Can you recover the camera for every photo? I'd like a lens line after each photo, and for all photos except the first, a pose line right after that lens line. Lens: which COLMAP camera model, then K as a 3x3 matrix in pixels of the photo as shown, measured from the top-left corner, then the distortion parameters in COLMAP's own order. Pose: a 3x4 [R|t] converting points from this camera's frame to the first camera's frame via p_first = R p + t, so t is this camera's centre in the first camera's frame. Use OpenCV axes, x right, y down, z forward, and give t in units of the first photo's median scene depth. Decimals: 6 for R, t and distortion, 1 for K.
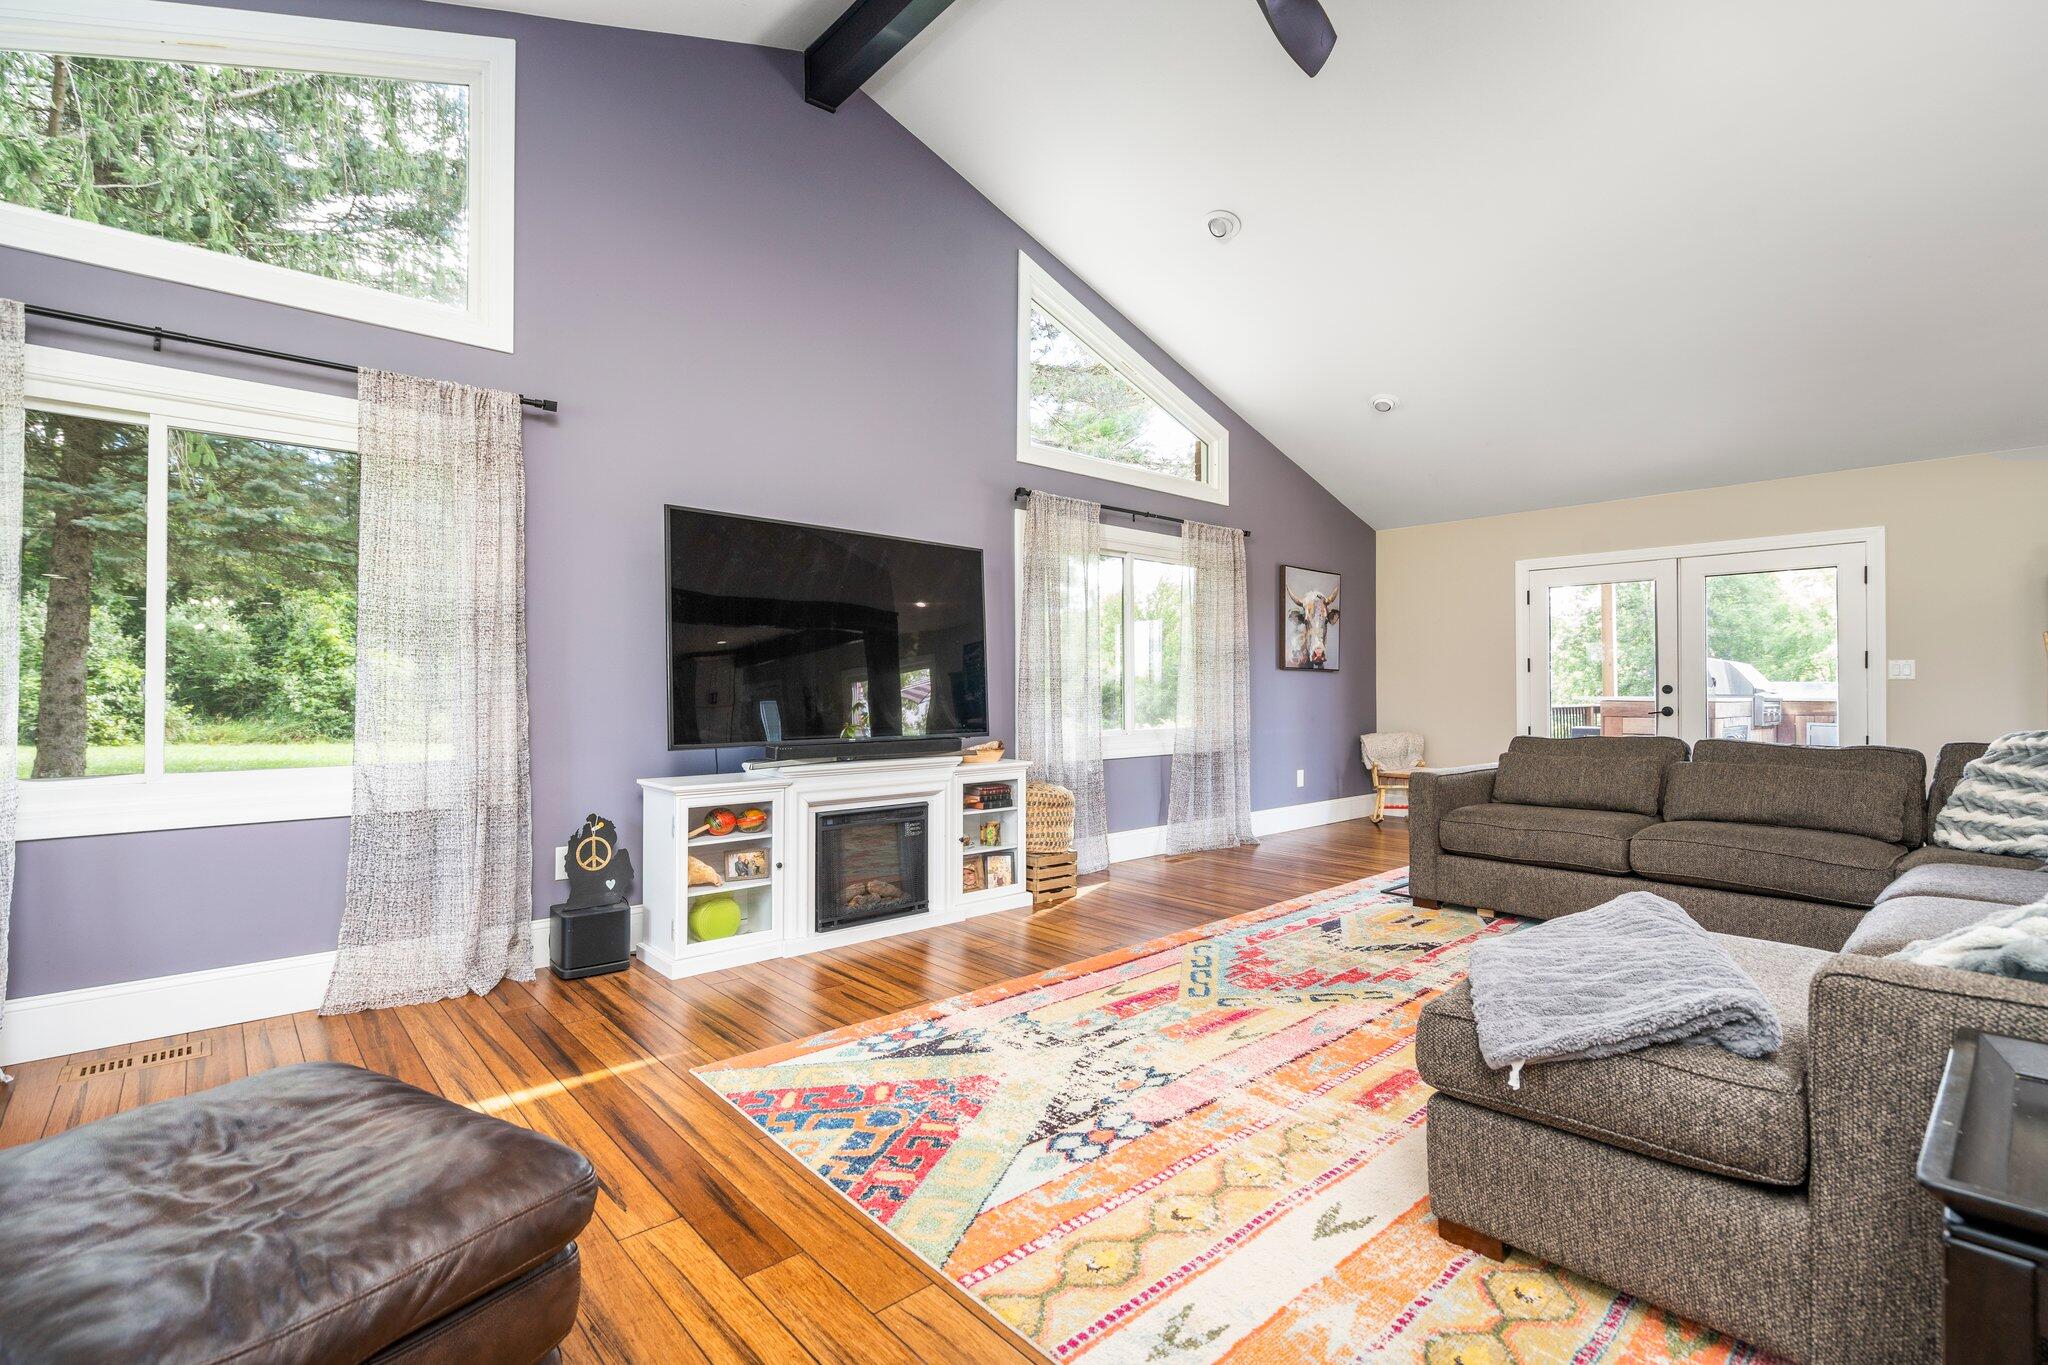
lens RADIAL K [[930.8, 0, 1022.1], [0, 930.8, 672.4], [0, 0, 1]] dist [-0.003767, 0.002217]
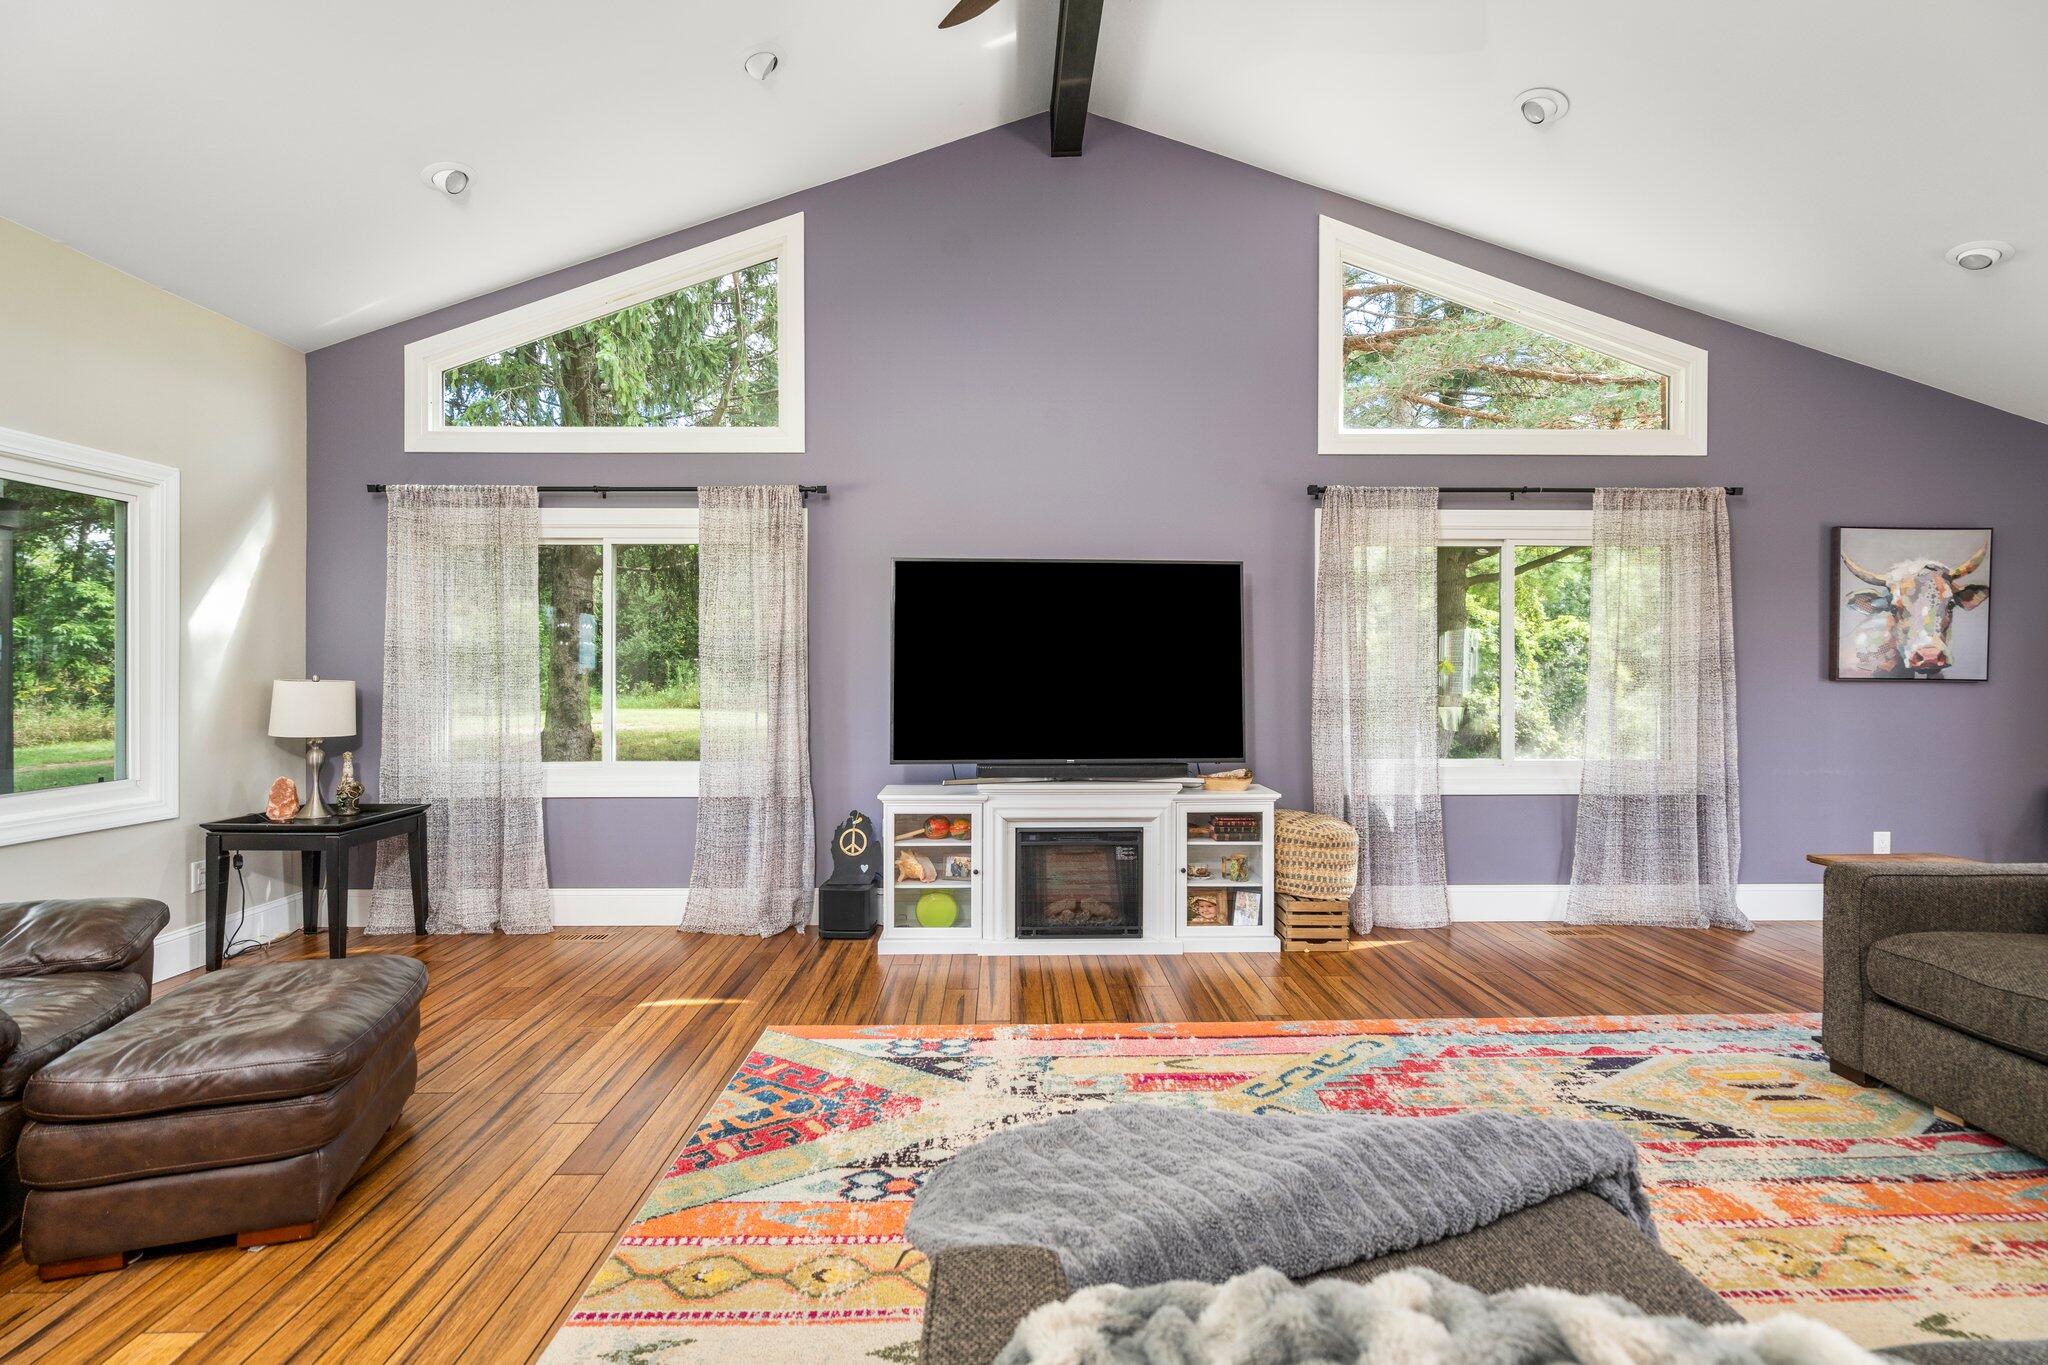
lens RADIAL K [[930.8, 0, 1019.6], [0, 930.8, 671.5], [0, 0, 1]] dist [-0.003767, 0.002217]
pose [[0.759250, 0.001036, -0.650798, 0.550030], [0.010132, 0.999859, 0.013412, -0.051694], [0.650720, -0.016777, 0.759133, 0.204975]]
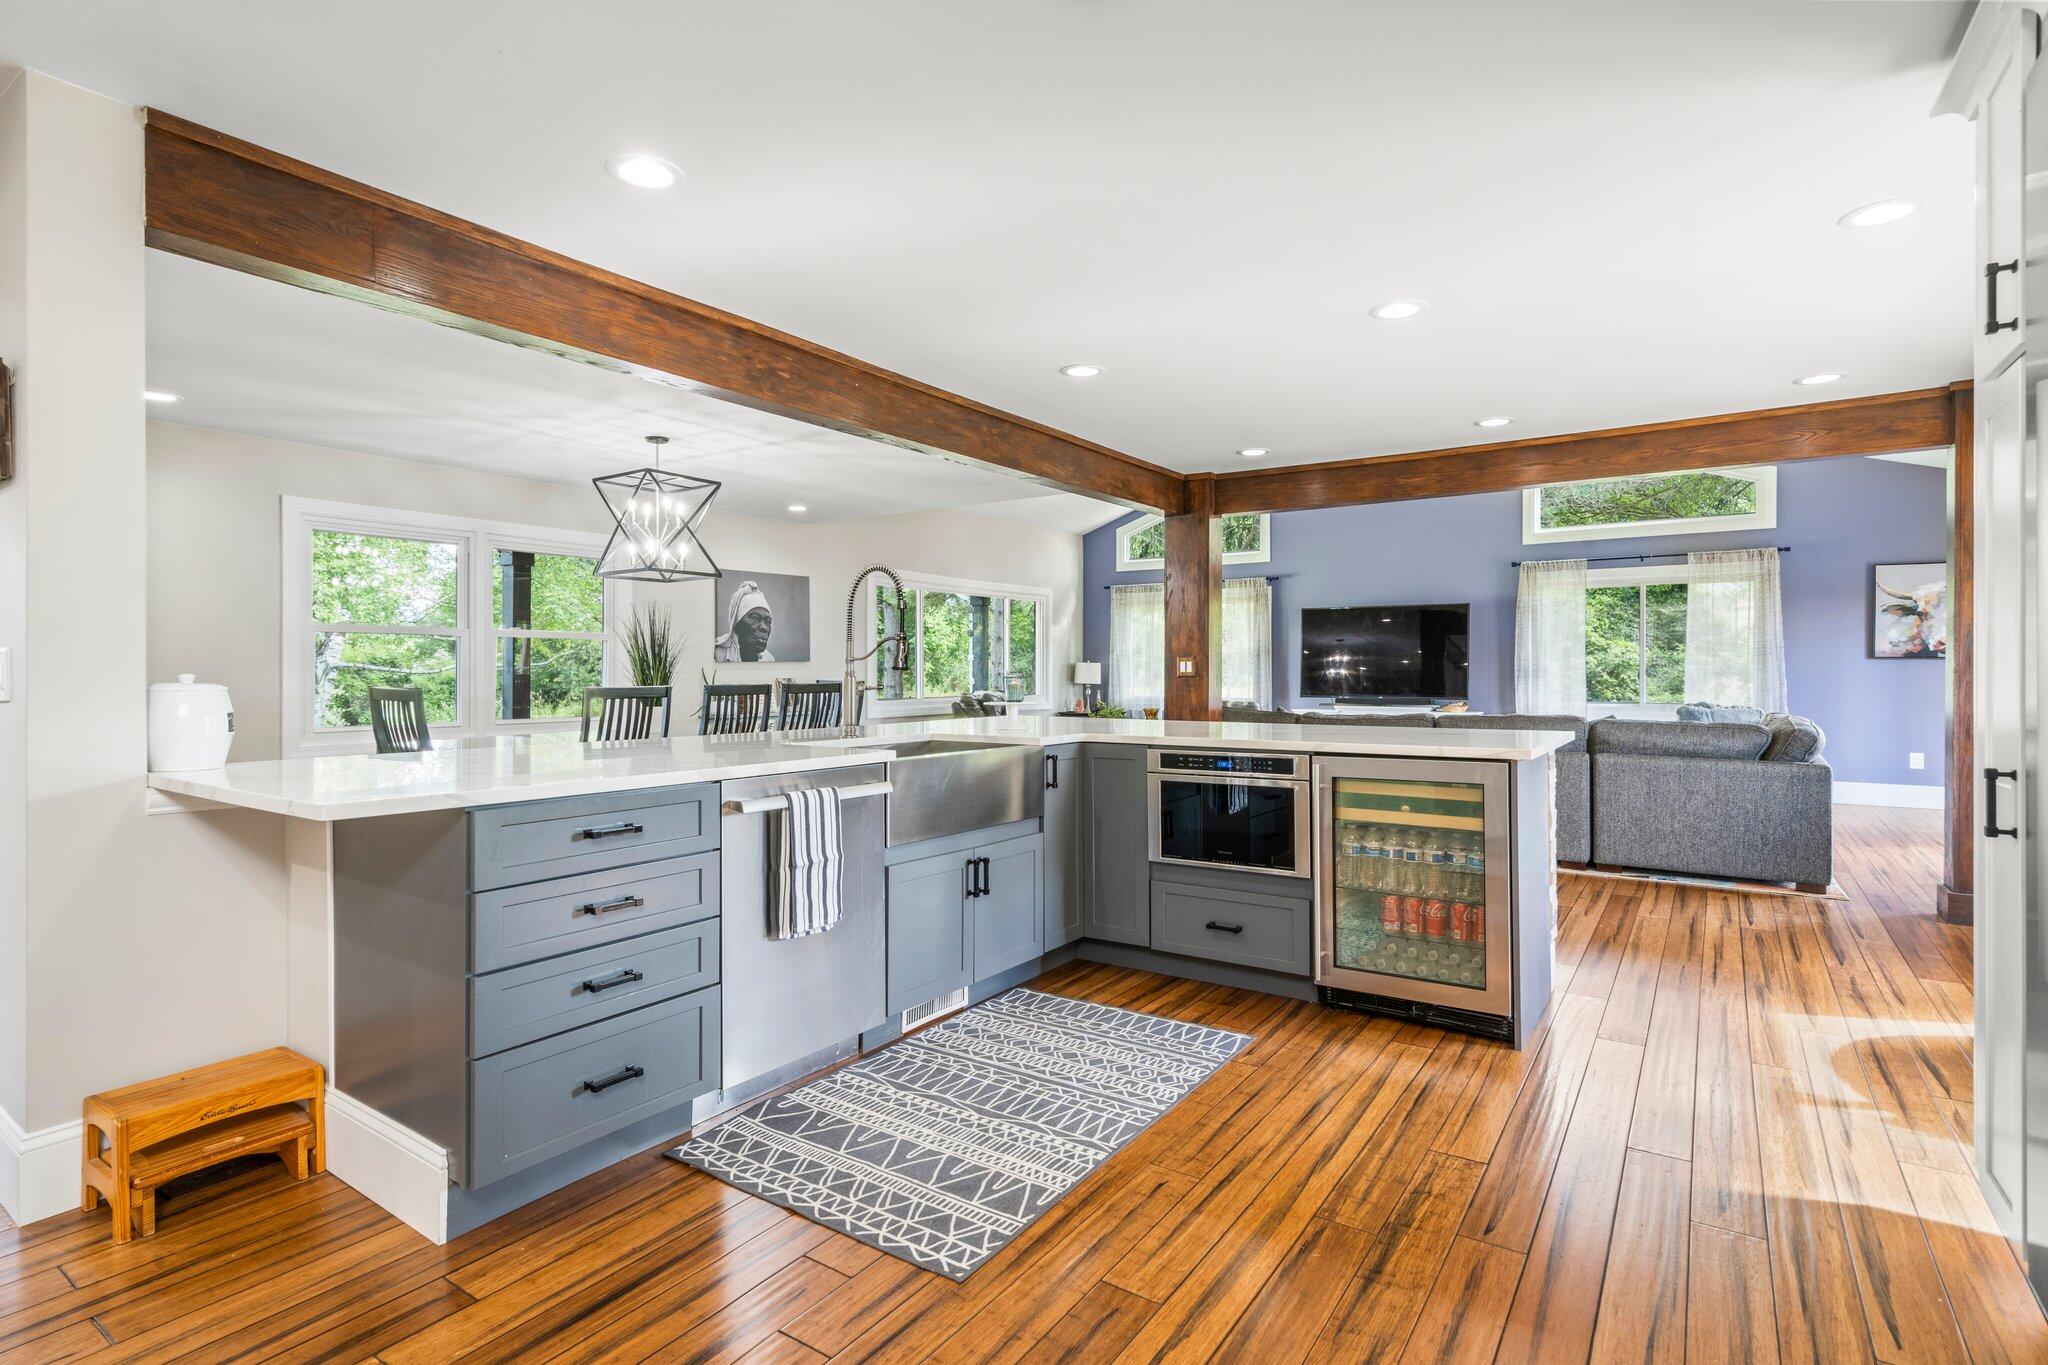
lens RADIAL K [[1010.5, 0, 1025.7], [0, 1010.5, 678.2], [0, 0, 1]] dist [-0.005797, -0.000461]
pose [[0.235531, 0.007236, -0.971840, 2.452247], [0.016893, 0.999791, 0.011538, -0.023097], [0.971720, -0.019134, 0.235360, -0.527198]]
